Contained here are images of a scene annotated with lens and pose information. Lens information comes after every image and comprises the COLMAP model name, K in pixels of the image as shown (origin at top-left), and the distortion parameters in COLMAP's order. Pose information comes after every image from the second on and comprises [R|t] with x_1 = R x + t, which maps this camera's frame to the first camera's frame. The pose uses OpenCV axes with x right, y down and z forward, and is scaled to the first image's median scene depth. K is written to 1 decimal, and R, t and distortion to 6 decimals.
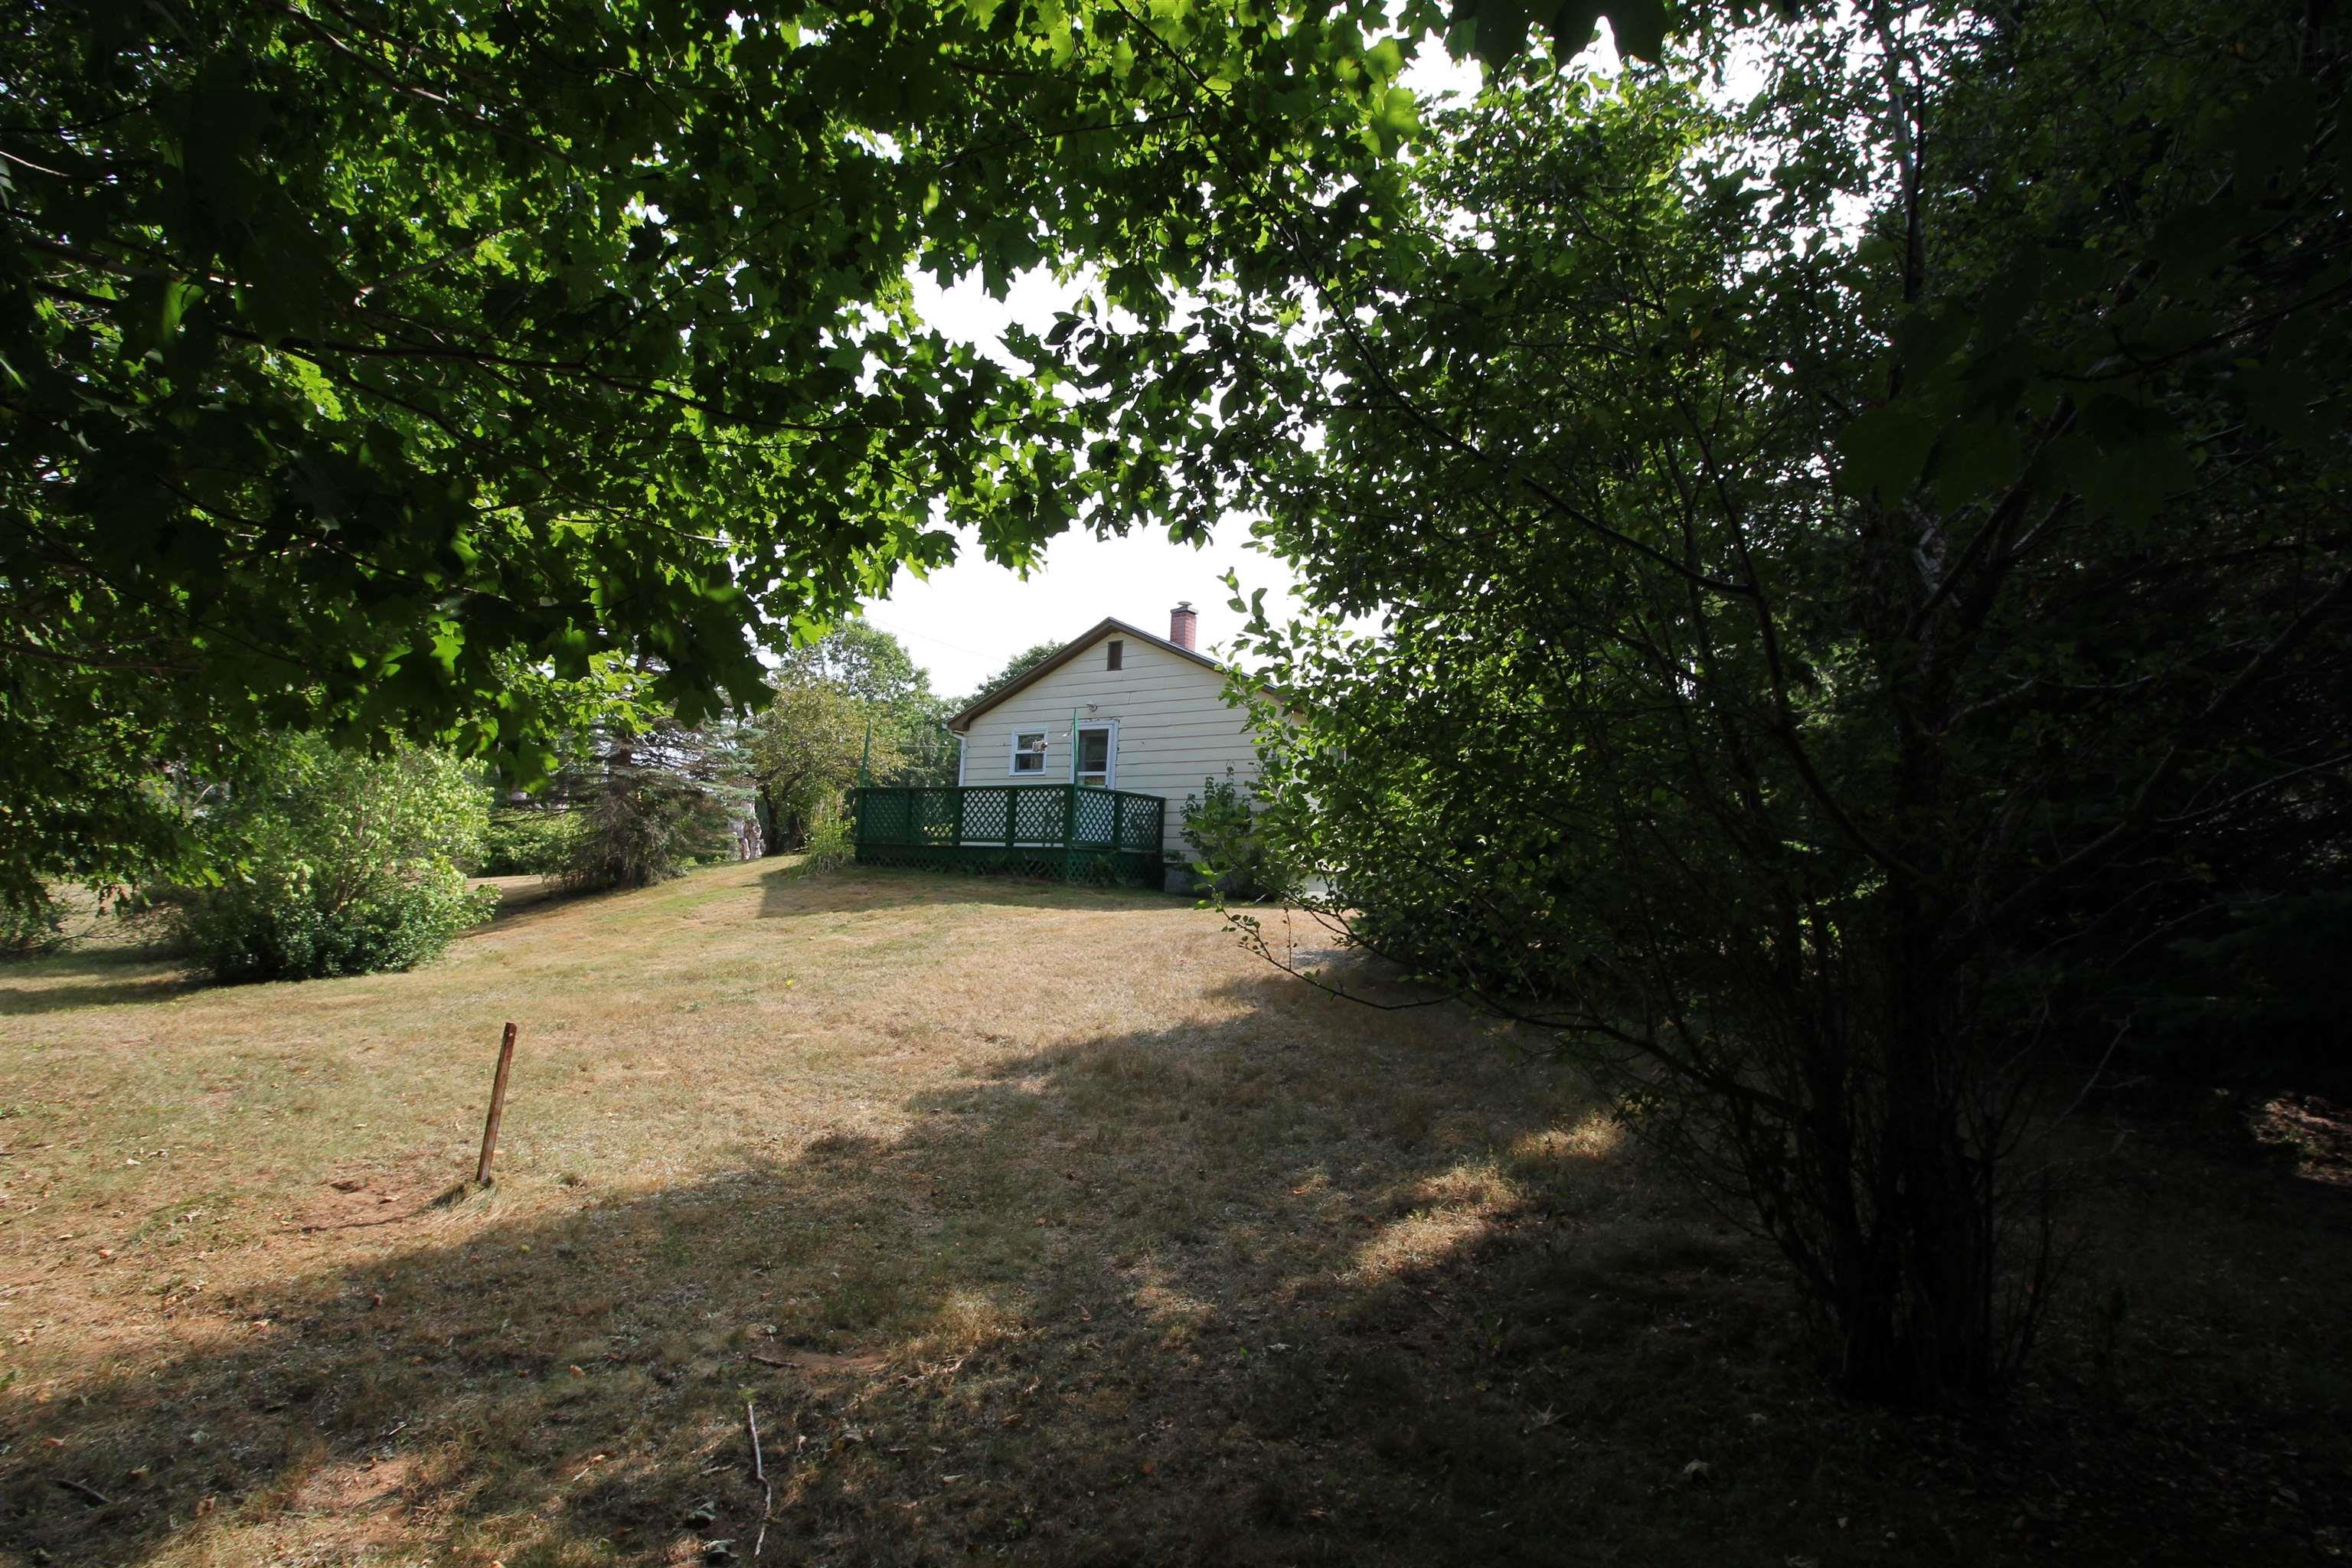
lens RADIAL K [[1089.9, 0, 1187.2], [0, 1089.9, 768.1], [0, 0, 1]] dist [0.000168, -0.013637]
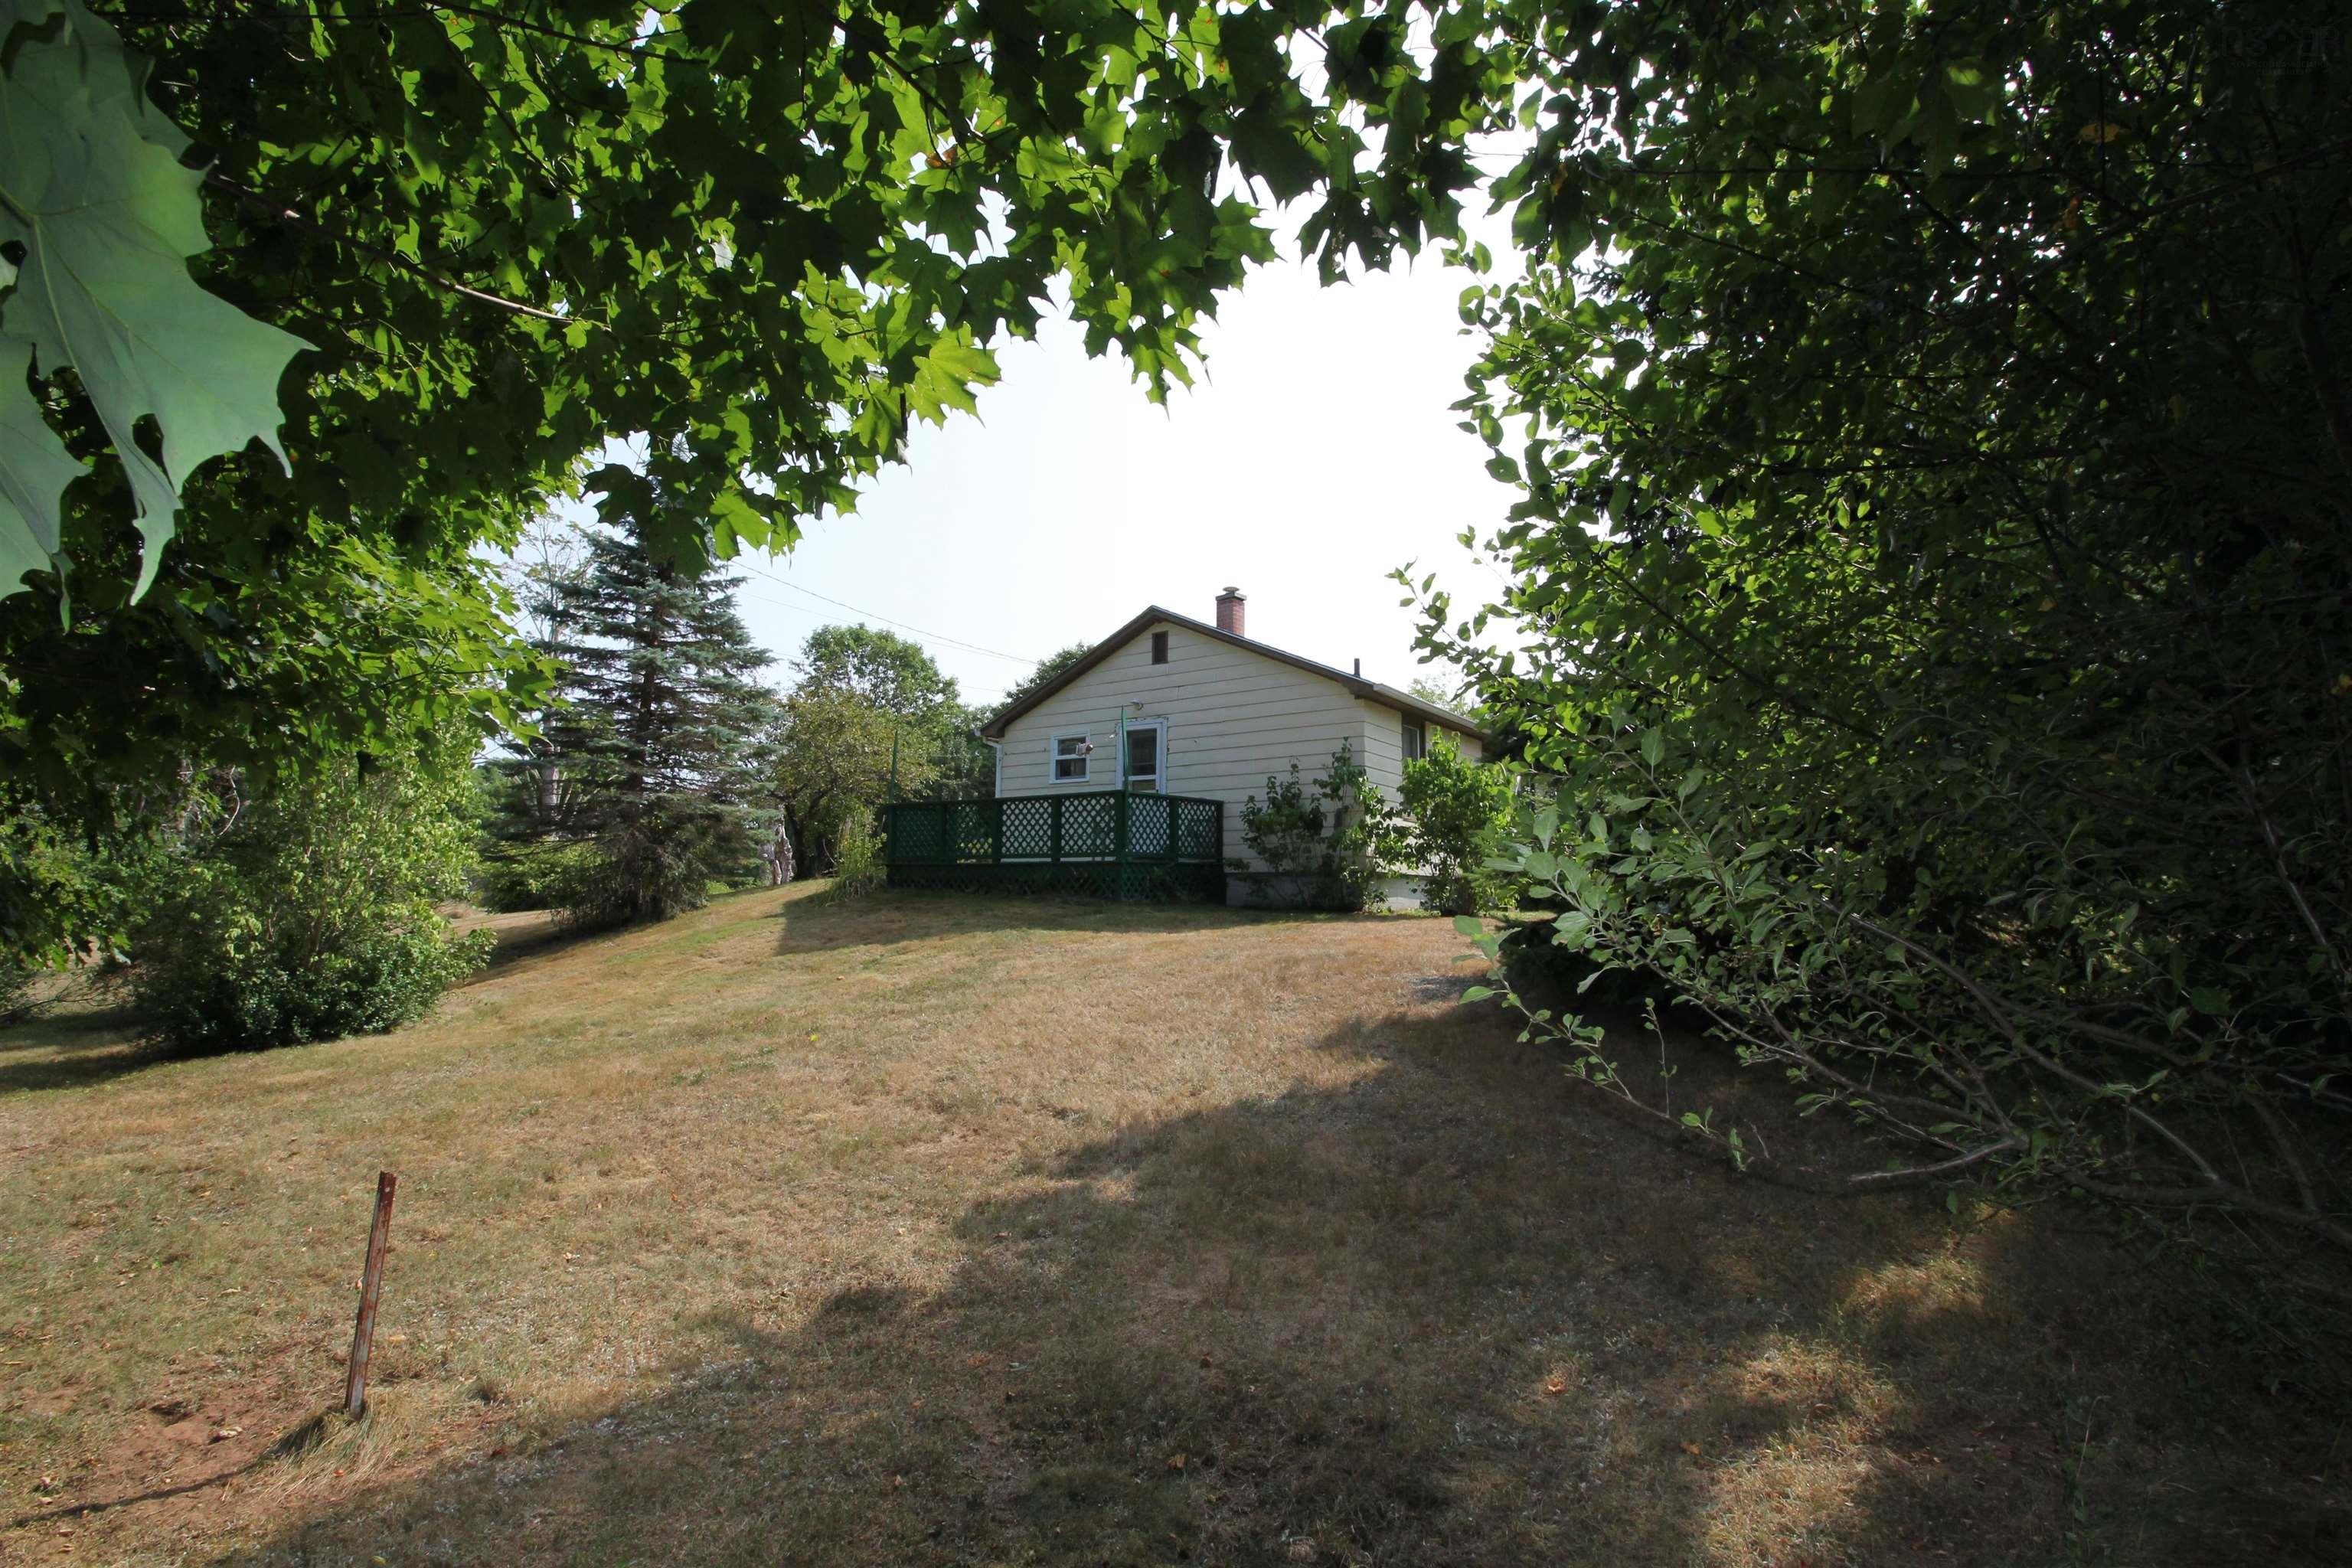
lens RADIAL K [[1089.9, 0, 1187.2], [0, 1089.9, 768.1], [0, 0, 1]] dist [0.000168, -0.013637]
pose [[0.998771, -0.041797, -0.026654, -0.031379], [0.041750, 0.999125, -0.002327, 0.000872], [0.026728, 0.001211, 0.999642, 0.116325]]
